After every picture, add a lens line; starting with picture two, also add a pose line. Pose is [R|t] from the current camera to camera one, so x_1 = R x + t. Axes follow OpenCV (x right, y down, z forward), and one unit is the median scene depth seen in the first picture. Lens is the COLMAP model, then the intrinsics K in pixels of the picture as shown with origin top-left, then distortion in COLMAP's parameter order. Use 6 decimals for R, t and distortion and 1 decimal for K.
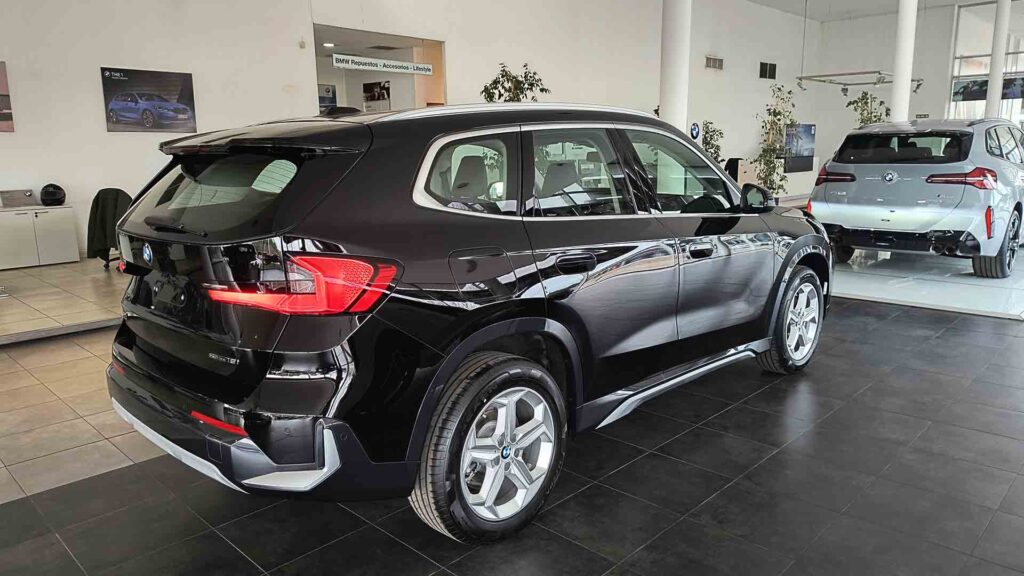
lens RADIAL K [[688.9, 0, 524.8], [0, 688.9, 286.1], [0, 0, 1]] dist [0.058314, -0.081938]
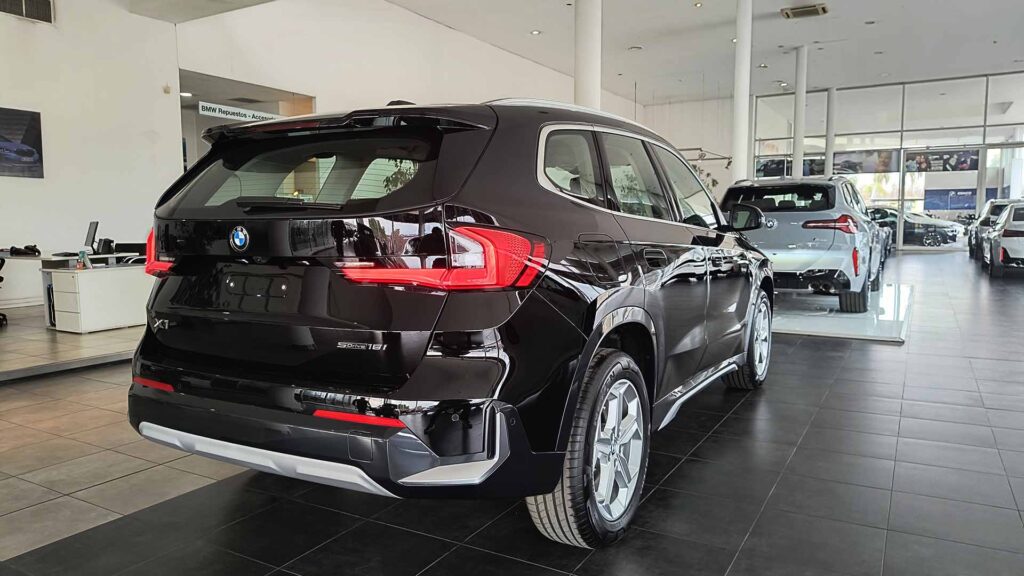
lens RADIAL K [[688.9, 0, 524.8], [0, 688.9, 286.1], [0, 0, 1]] dist [0.058314, -0.081938]
pose [[0.970577, -0.014101, 0.240376, -0.136463], [0.038488, 0.994534, -0.097064, 0.037719], [-0.237694, 0.103460, 0.965815, 0.026138]]
